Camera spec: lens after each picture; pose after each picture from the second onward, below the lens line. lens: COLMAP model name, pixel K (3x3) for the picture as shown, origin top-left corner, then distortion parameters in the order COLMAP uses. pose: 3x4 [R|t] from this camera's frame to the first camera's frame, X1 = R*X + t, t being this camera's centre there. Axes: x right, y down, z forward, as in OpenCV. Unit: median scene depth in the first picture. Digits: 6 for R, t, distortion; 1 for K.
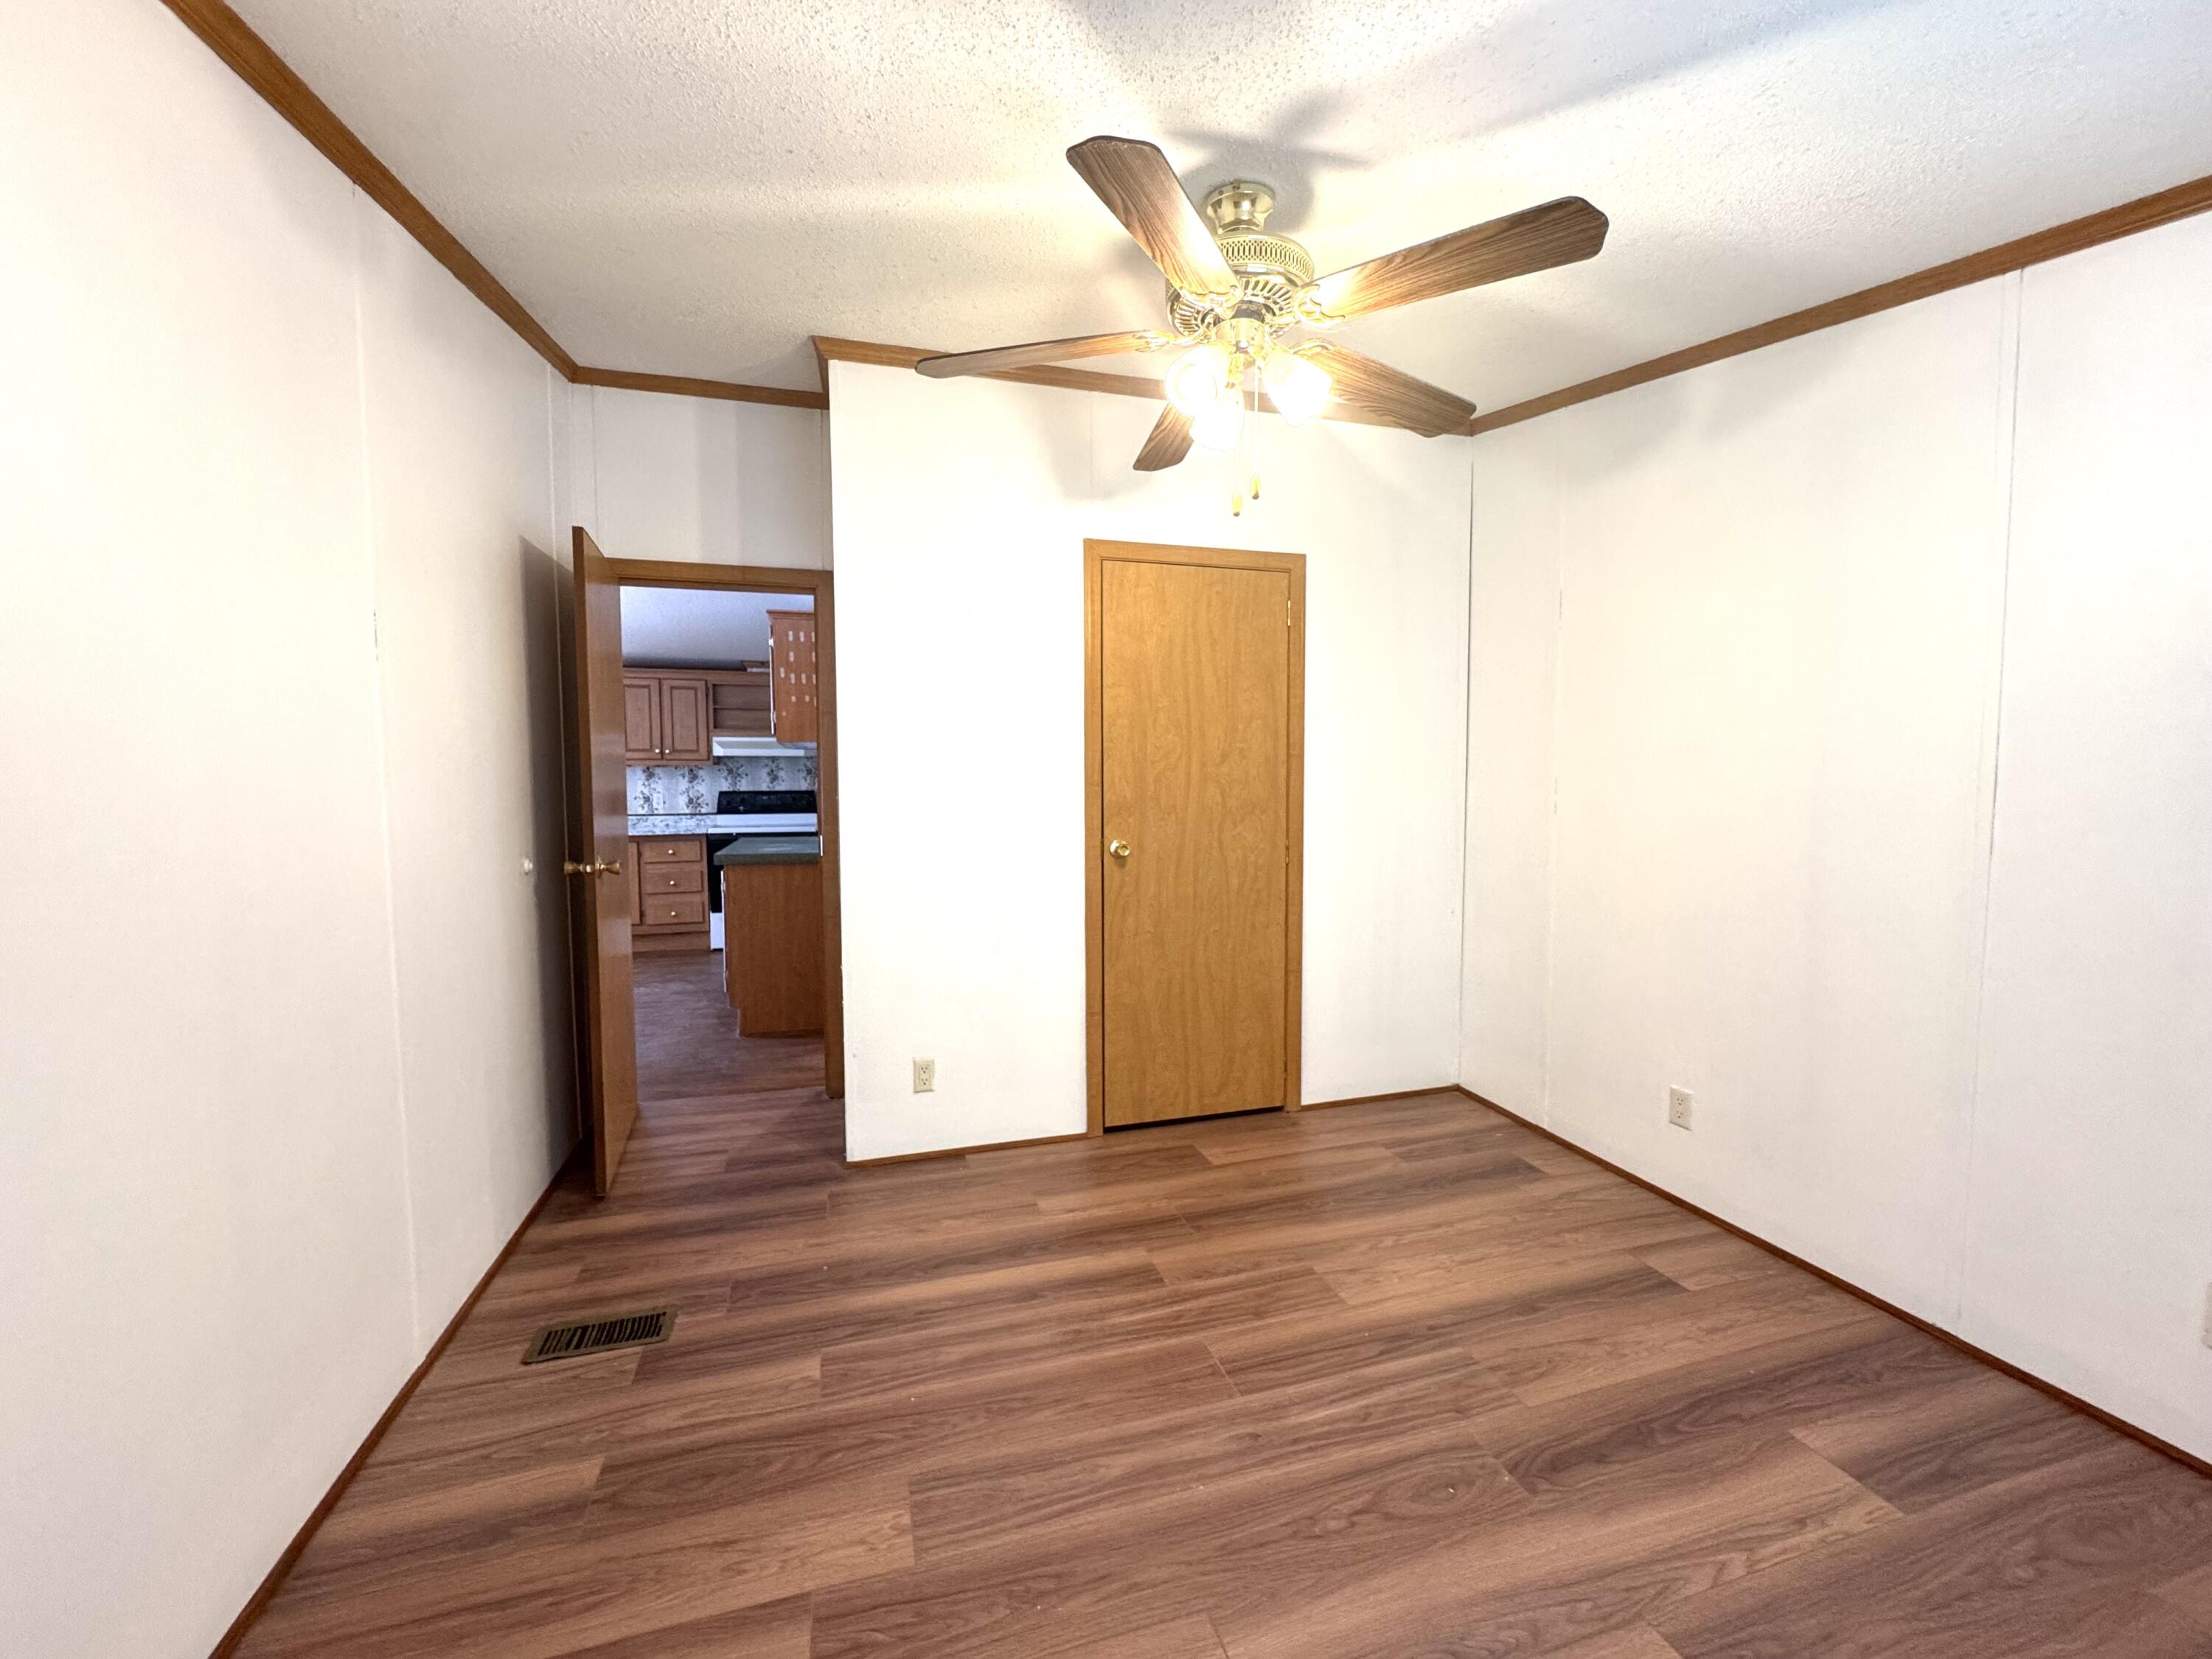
lens RADIAL K [[880.6, 0, 1105.5], [0, 880.6, 825.0], [0, 0, 1]] dist [-0.009043, -0.000319]
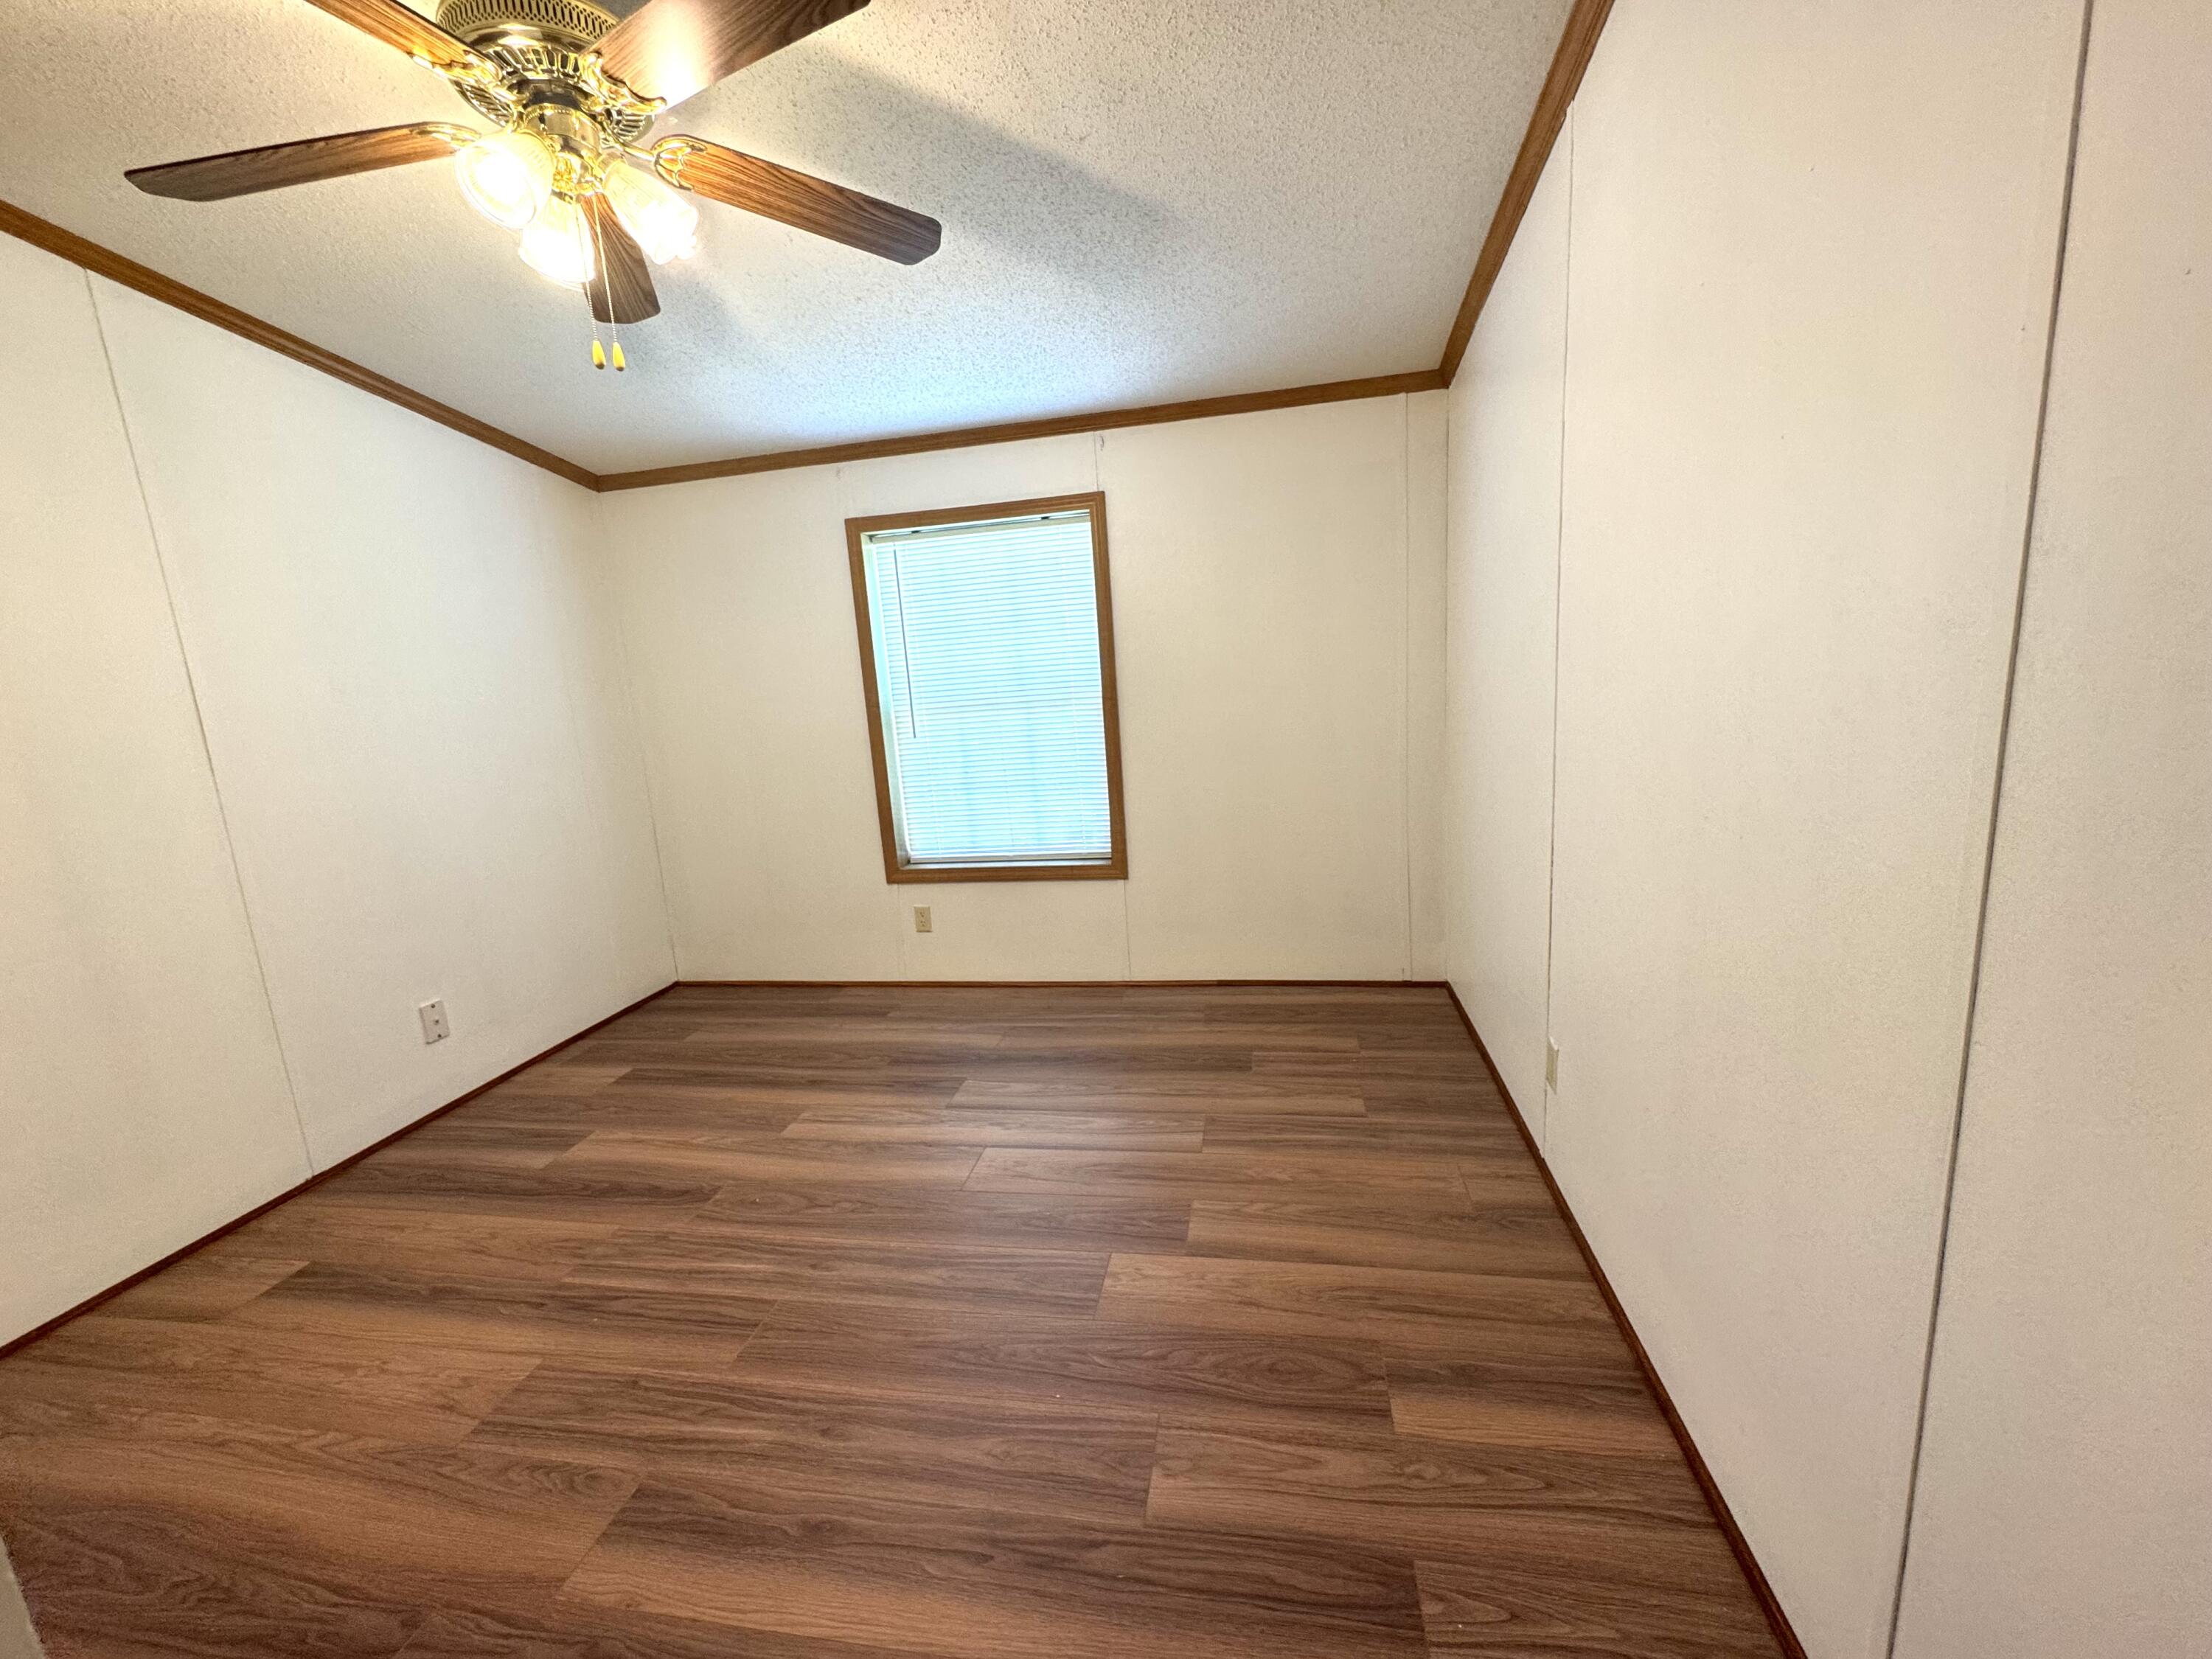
lens RADIAL K [[880.6, 0, 1115.3], [0, 880.6, 831.0], [0, 0, 1]] dist [-0.009043, -0.000319]
pose [[-0.890246, -0.020075, 0.455037, -0.663168], [0.096712, 0.967917, 0.231911, -0.075197], [-0.445093, 0.250466, -0.859743, 1.607813]]
